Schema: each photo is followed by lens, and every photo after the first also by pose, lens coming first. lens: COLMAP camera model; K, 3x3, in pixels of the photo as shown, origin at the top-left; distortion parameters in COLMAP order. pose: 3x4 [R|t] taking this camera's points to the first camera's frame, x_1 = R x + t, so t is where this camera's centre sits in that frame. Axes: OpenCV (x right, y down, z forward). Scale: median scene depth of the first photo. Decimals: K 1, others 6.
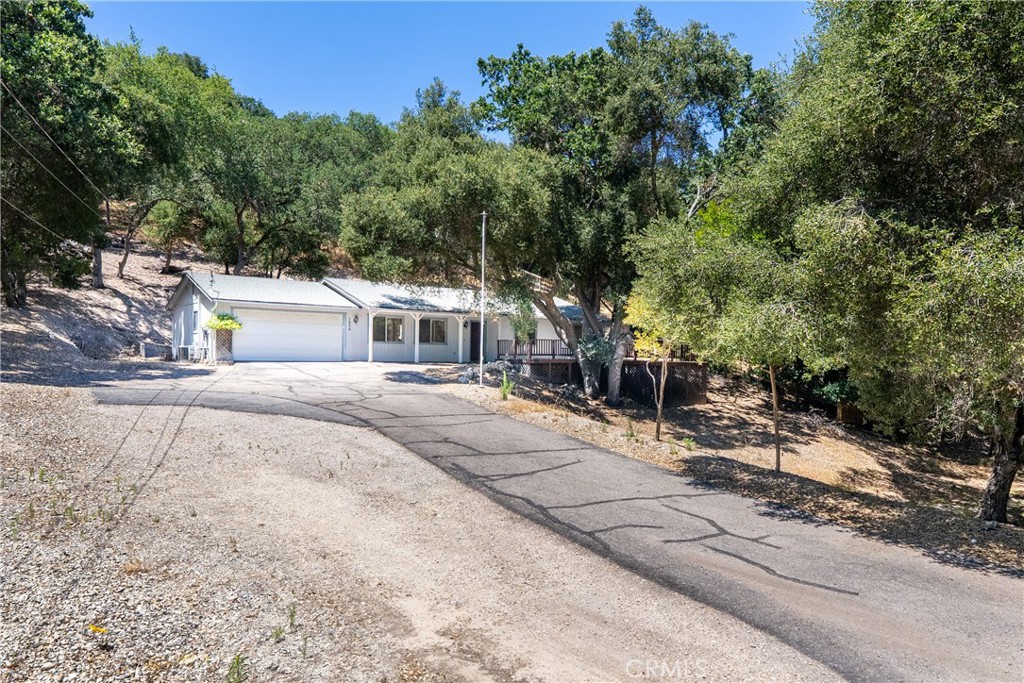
lens RADIAL K [[624.7, 0, 507.5], [0, 624.7, 365.2], [0, 0, 1]] dist [0.001226, -0.003476]
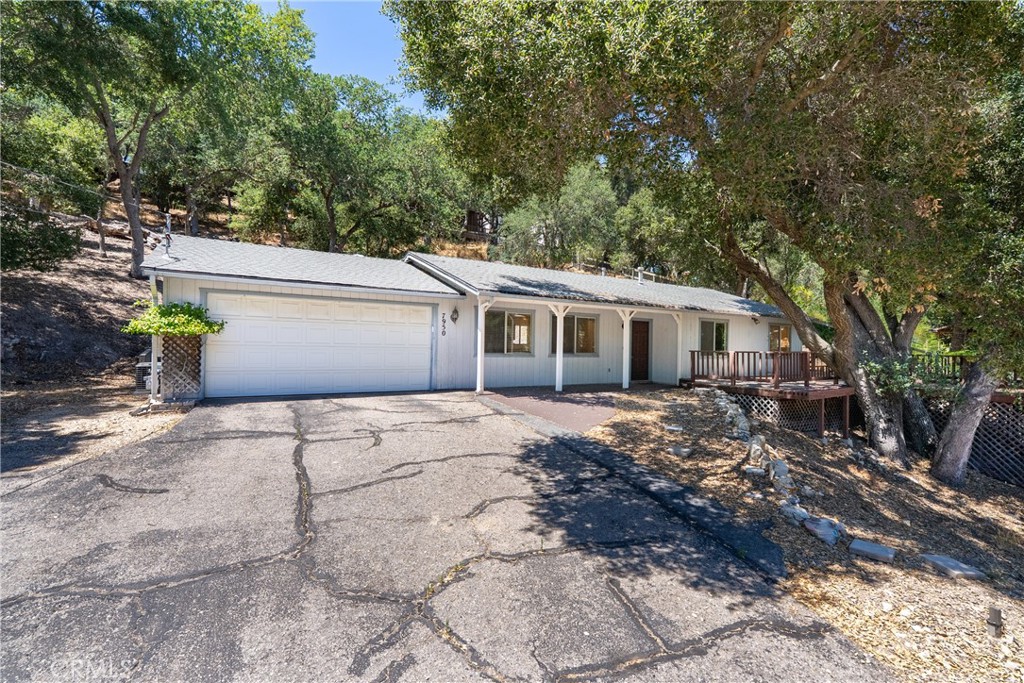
lens RADIAL K [[466.9, 0, 520.7], [0, 466.9, 339.0], [0, 0, 1]] dist [-0.008806, 0.002804]
pose [[0.992500, 0.000439, -0.122240, -0.136716], [-0.005214, 0.999235, -0.038747, -0.037303], [0.122130, 0.039094, 0.991744, 0.610682]]
